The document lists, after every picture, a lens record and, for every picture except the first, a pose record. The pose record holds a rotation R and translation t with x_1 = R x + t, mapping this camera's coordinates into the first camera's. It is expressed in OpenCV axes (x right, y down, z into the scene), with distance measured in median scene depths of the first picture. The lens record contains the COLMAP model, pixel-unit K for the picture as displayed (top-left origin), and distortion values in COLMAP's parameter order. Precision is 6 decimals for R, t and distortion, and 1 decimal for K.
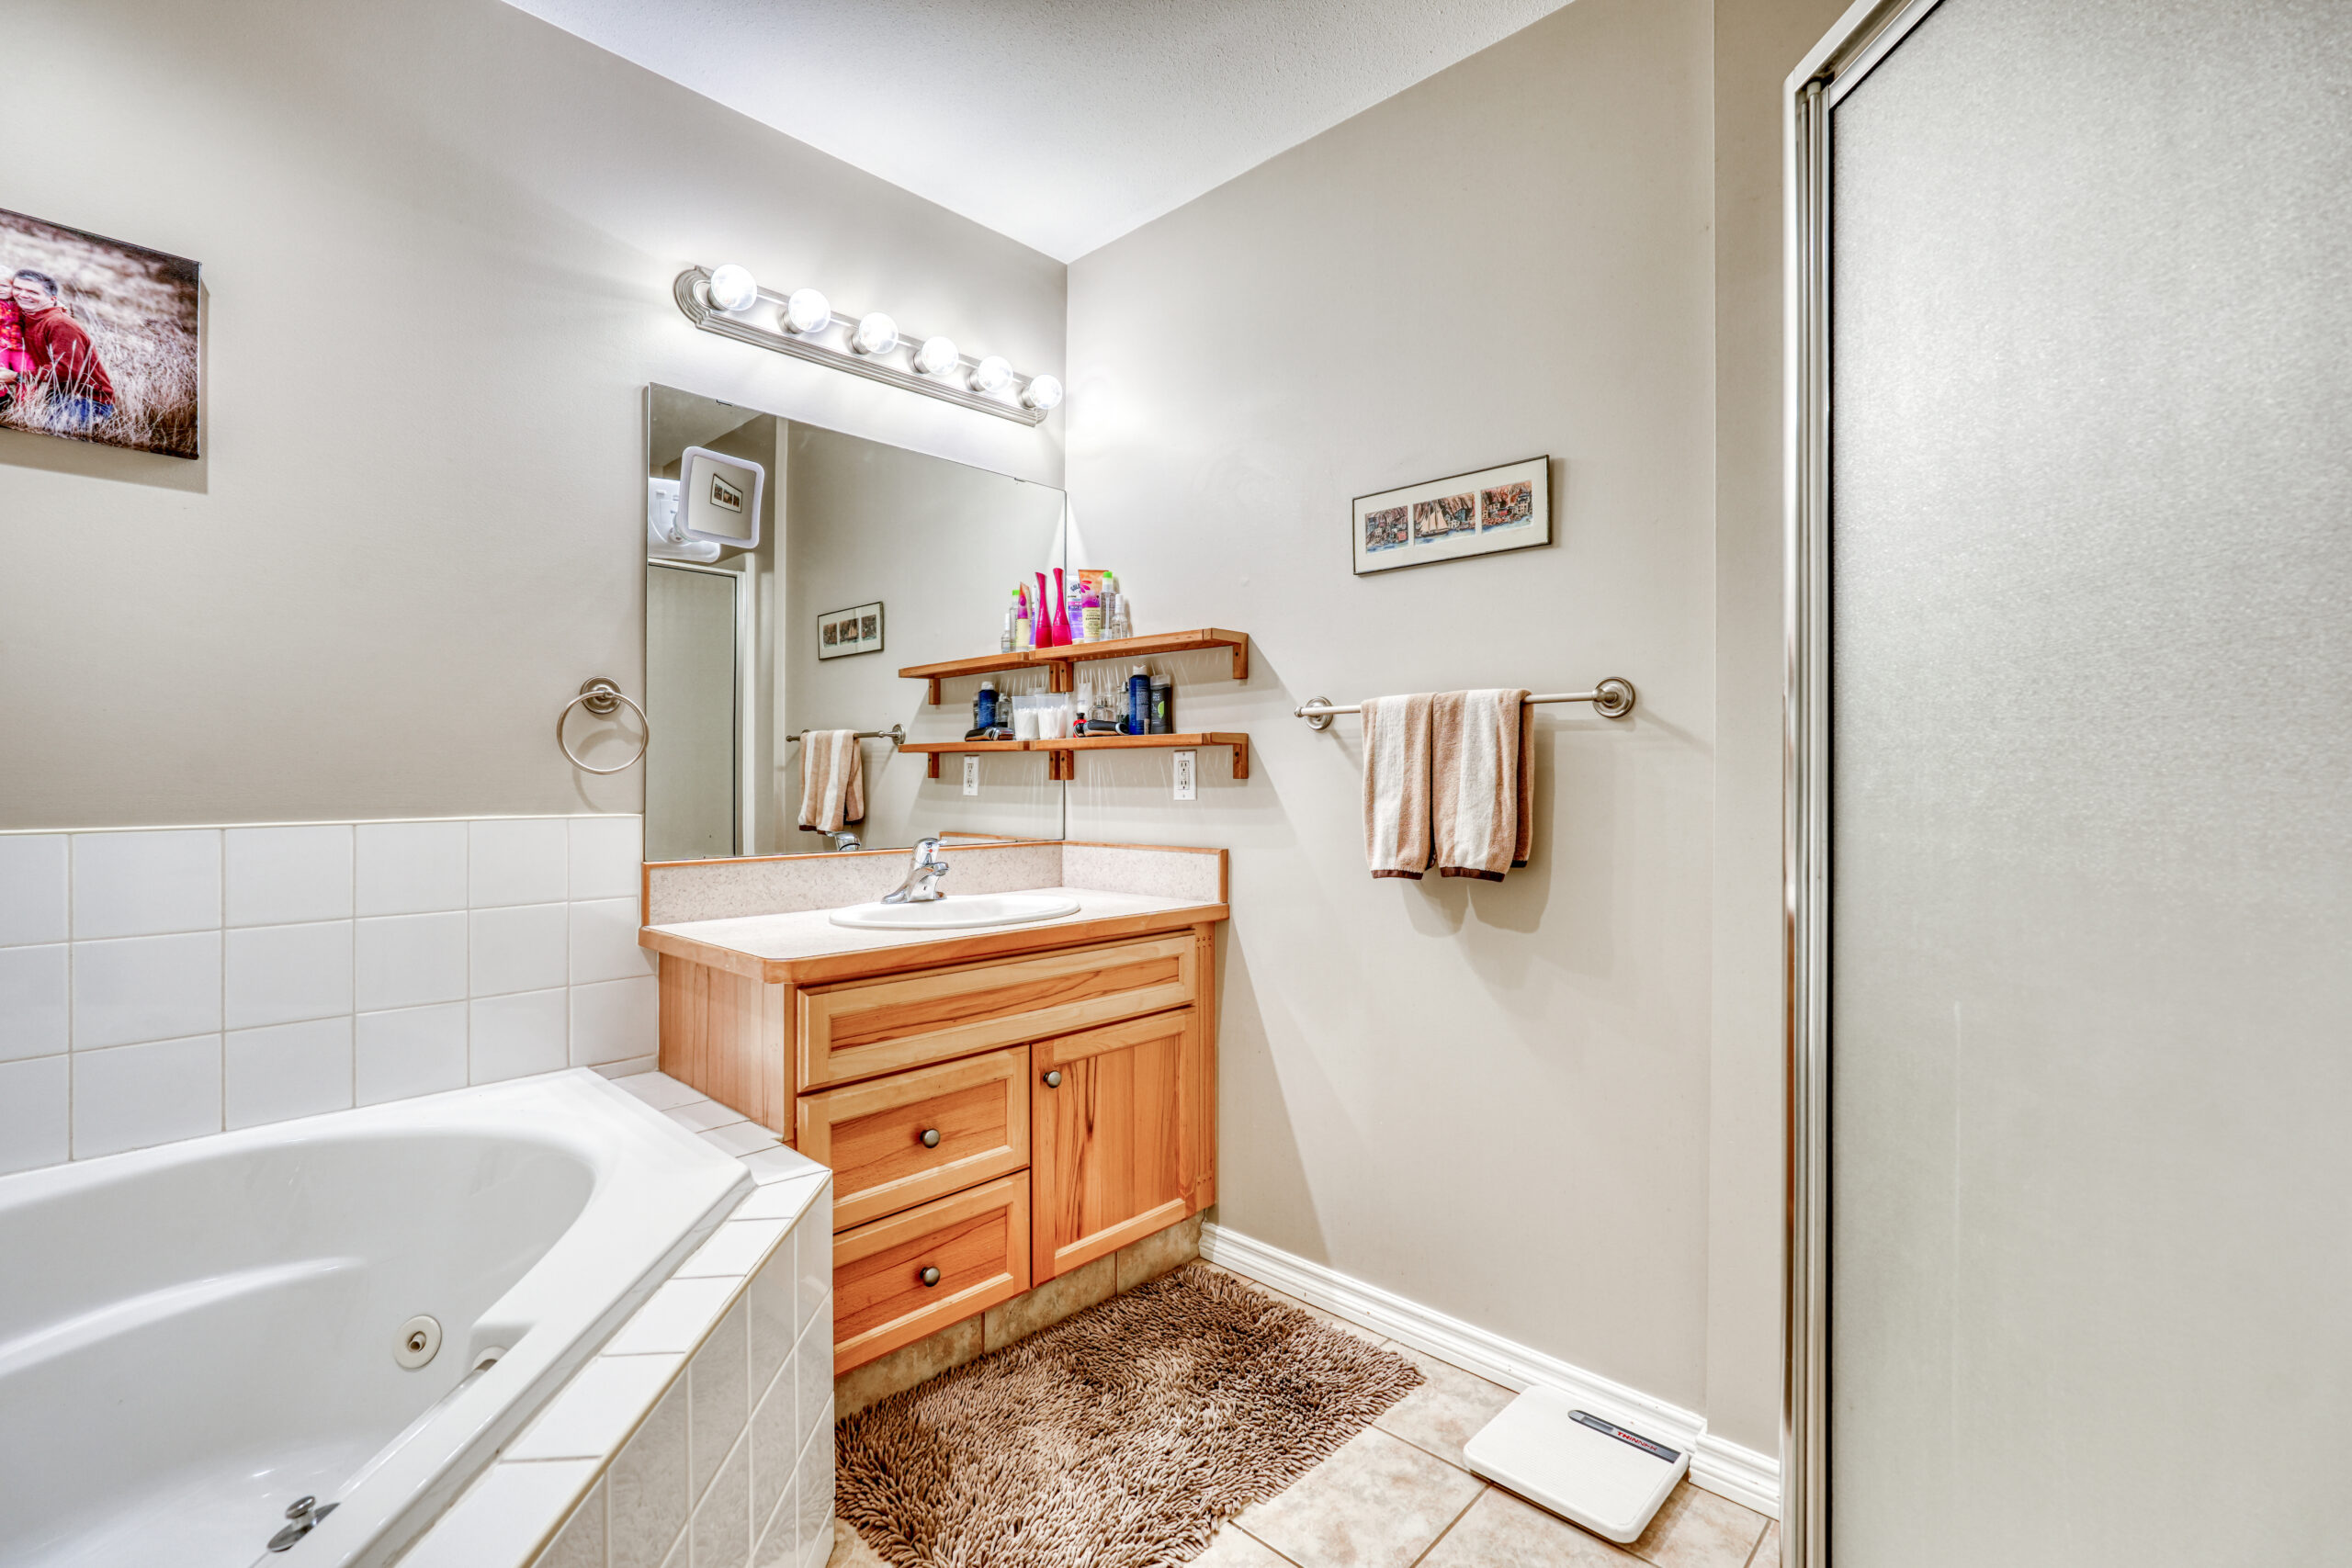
lens RADIAL K [[1044.4, 0, 1184.7], [0, 1044.4, 776.8], [0, 0, 1]] dist [0.003056, 0.004266]
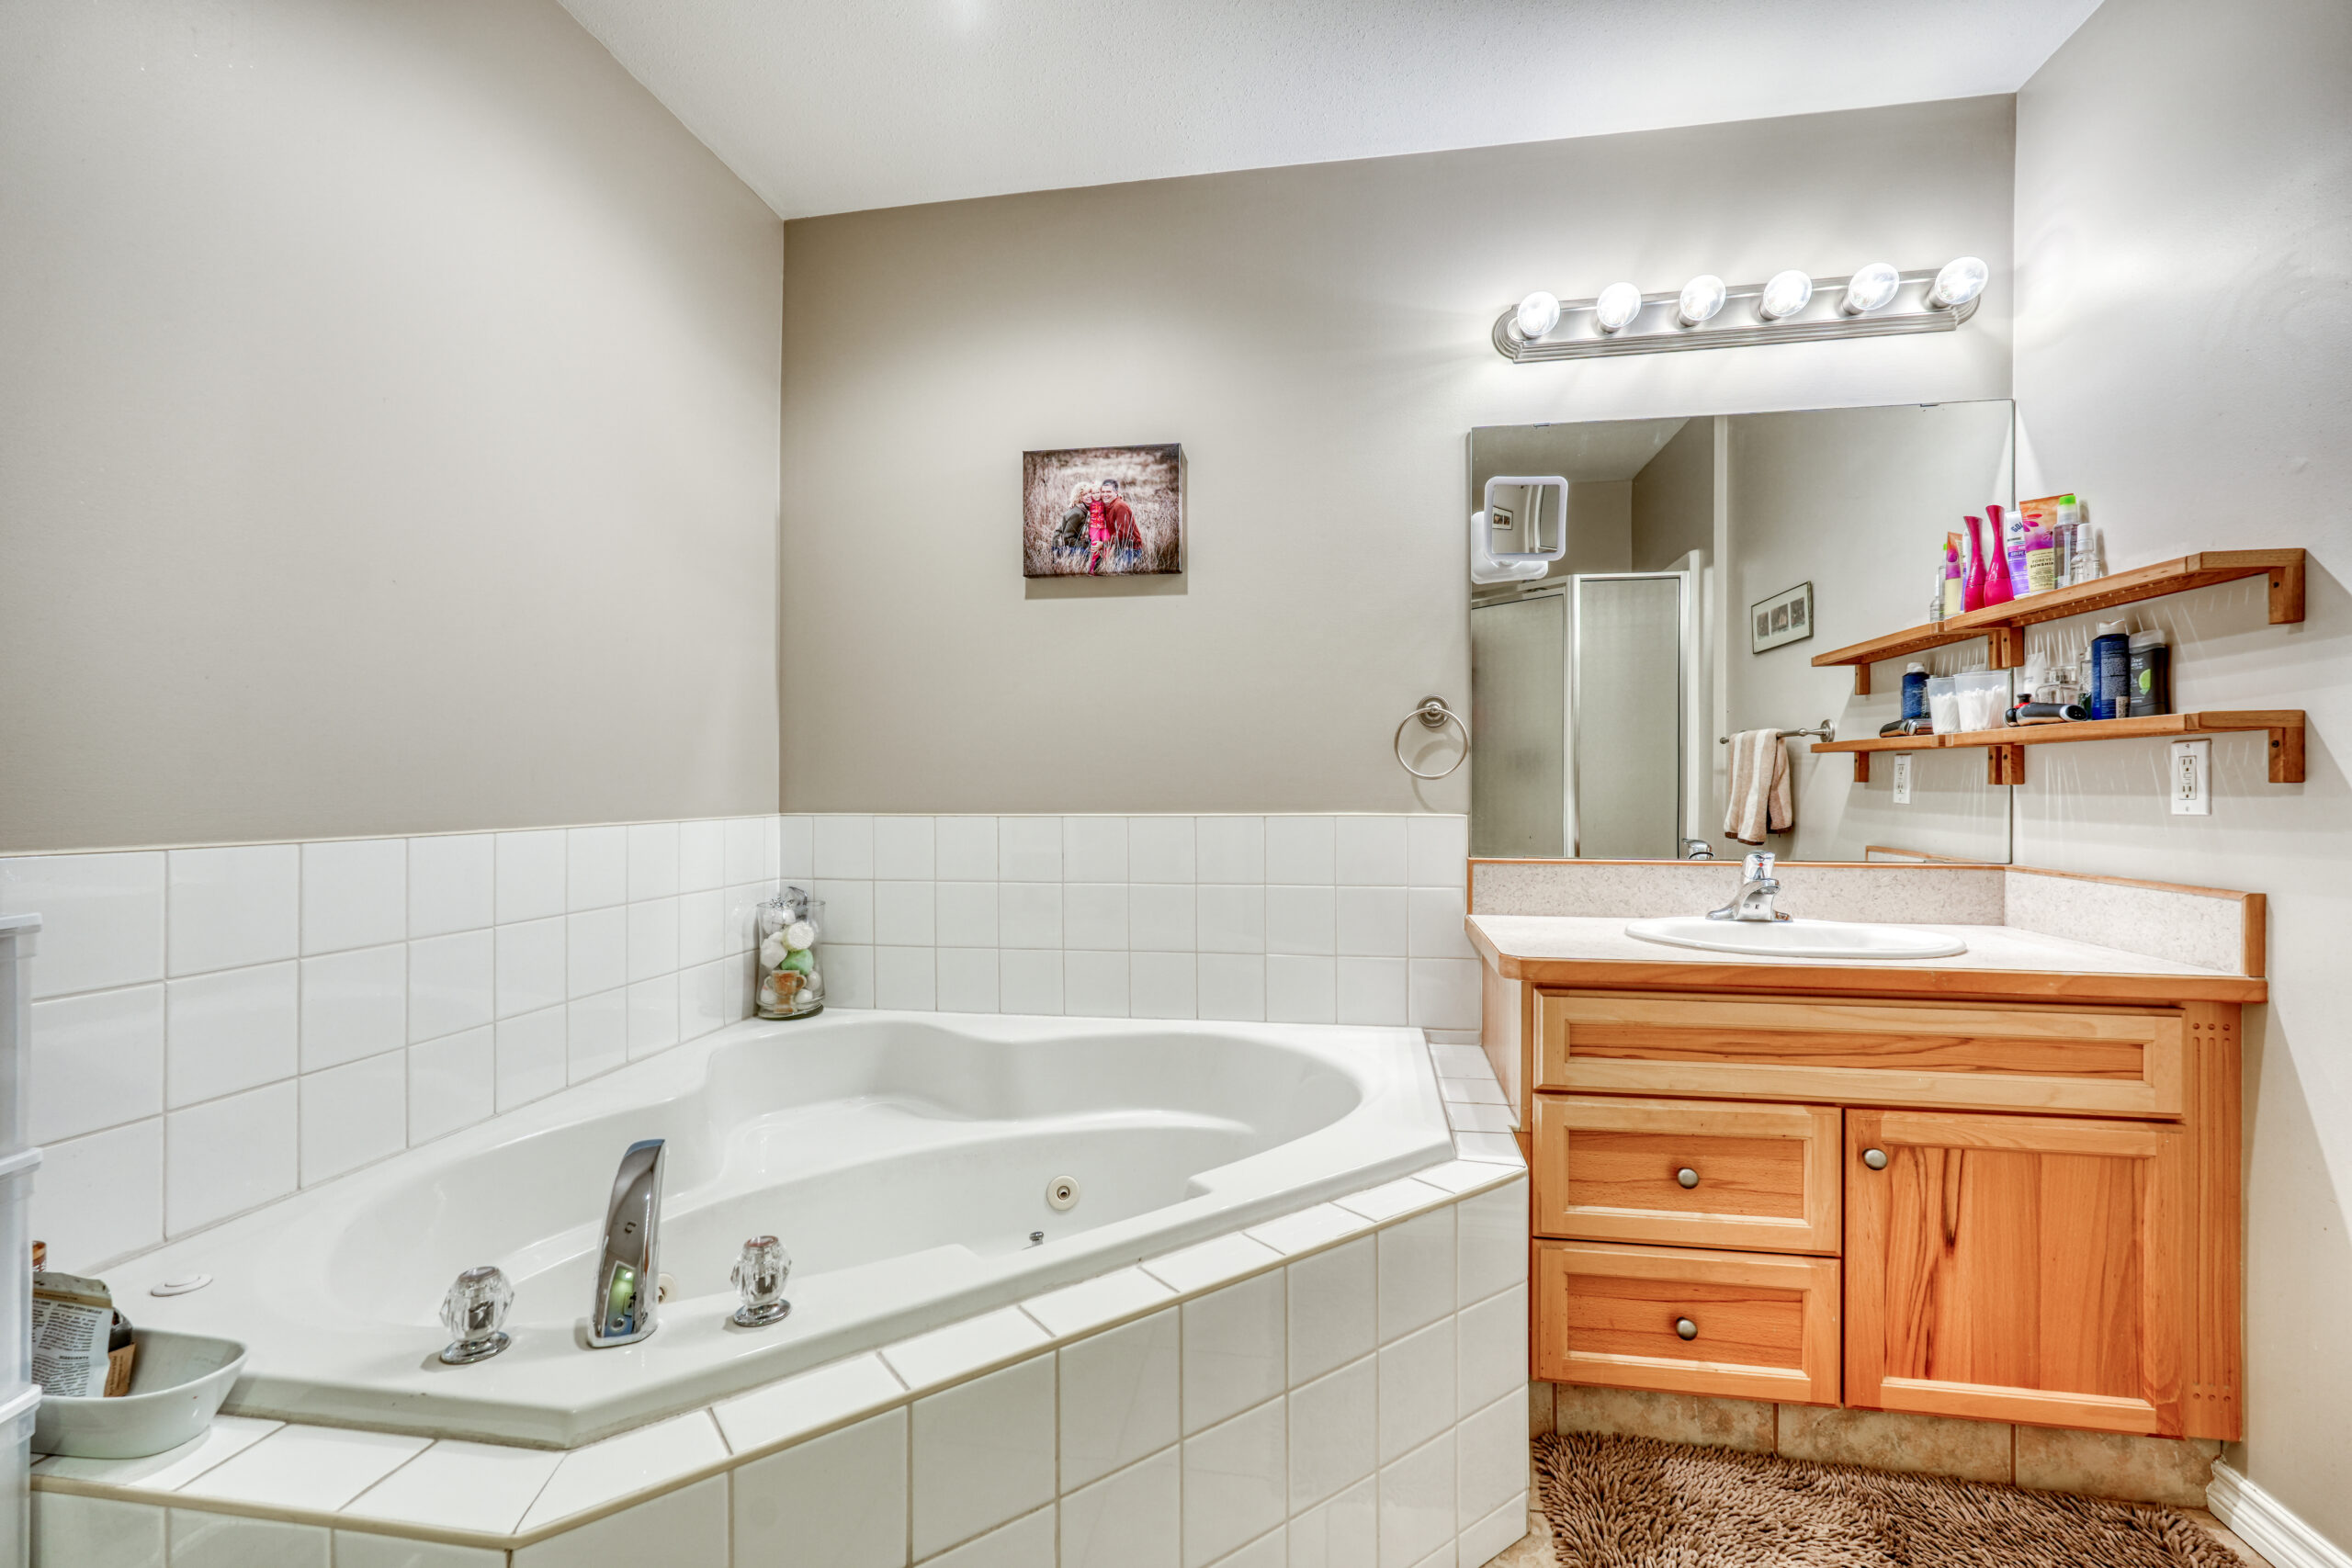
lens RADIAL K [[1044.4, 0, 1187.3], [0, 1044.4, 790.3], [0, 0, 1]] dist [0.003056, 0.004266]
pose [[0.564872, 0.005267, -0.825162, 0.221106], [0.002124, 0.999967, 0.007837, -0.000004], [0.825176, -0.006179, 0.564842, 0.108460]]
